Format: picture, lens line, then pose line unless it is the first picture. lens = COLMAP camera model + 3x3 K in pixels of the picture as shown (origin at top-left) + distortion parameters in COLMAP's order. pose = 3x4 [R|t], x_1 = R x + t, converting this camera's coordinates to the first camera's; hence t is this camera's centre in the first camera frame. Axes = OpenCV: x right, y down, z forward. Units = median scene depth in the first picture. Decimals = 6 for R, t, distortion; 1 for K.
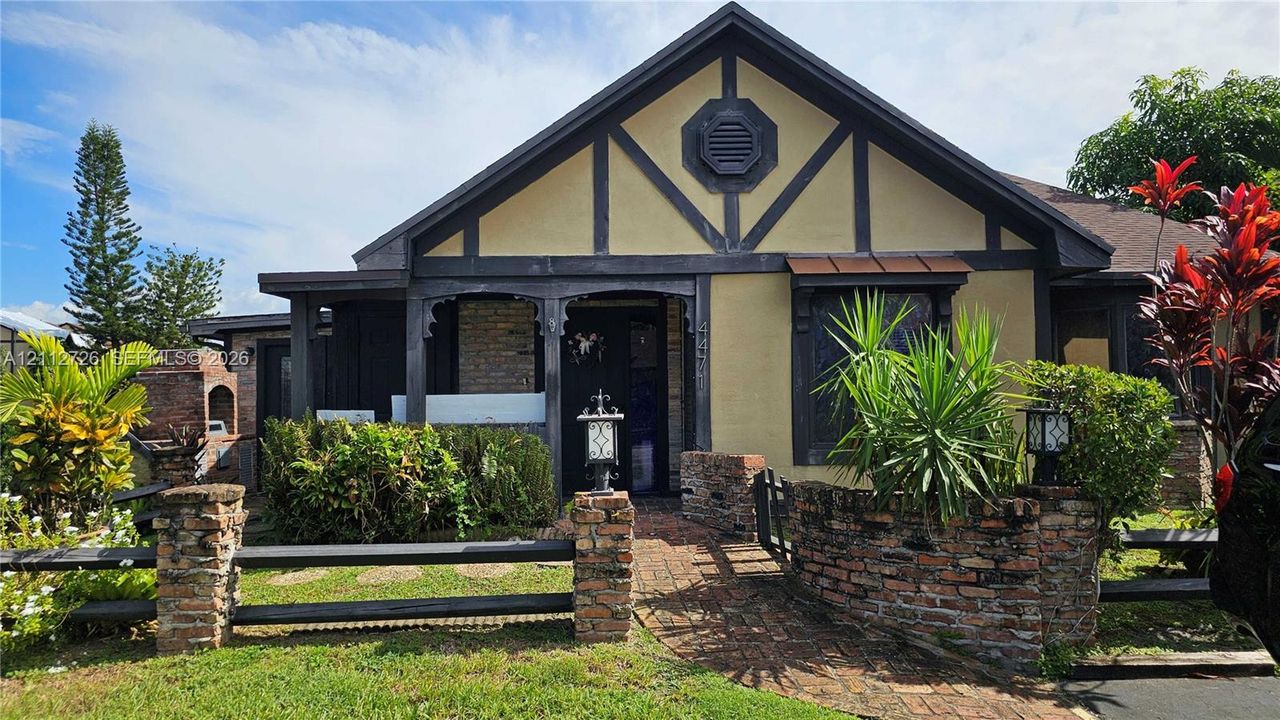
lens RADIAL K [[966.5, 0, 642.6], [0, 966.5, 382.5], [0, 0, 1]] dist [0.108293, -0.194439]
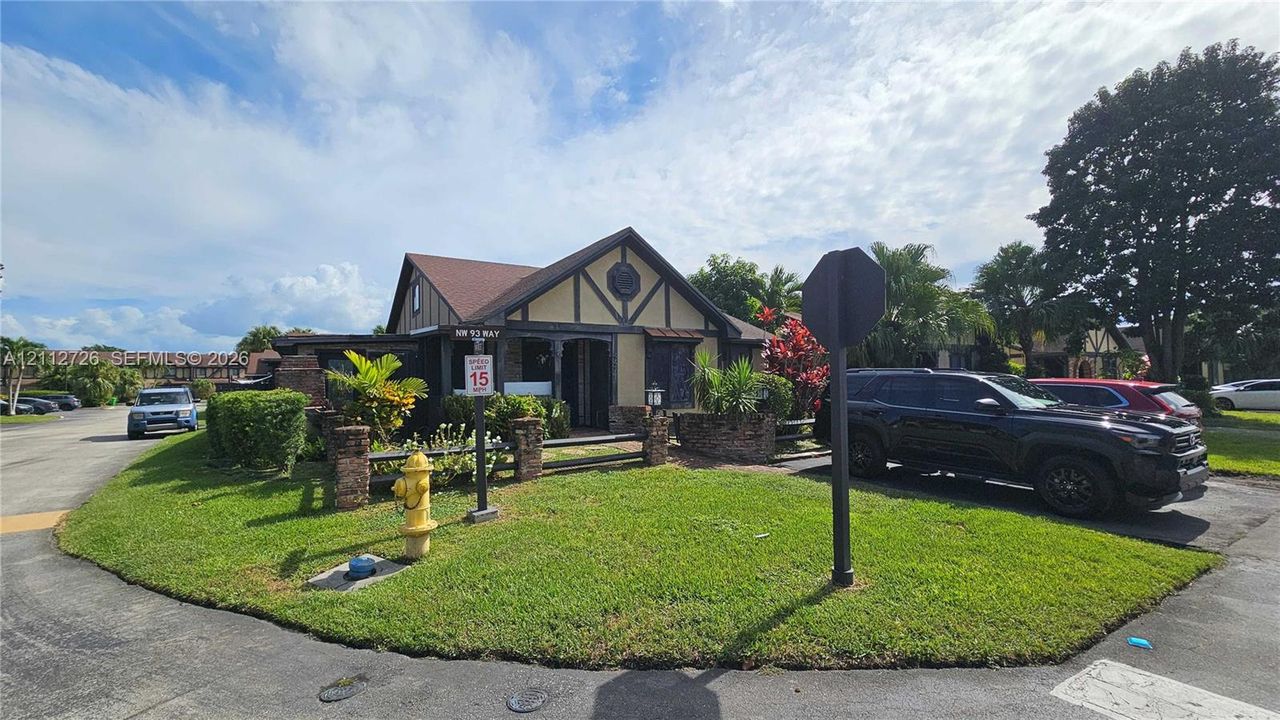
lens RADIAL K [[966.5, 0, 642.6], [0, 966.5, 382.5], [0, 0, 1]] dist [0.108293, -0.194439]
pose [[0.763052, -0.002518, 0.646332, -1.454870], [-0.010585, 0.999810, 0.016391, -0.027935], [-0.646251, -0.019348, 0.762880, -0.905627]]
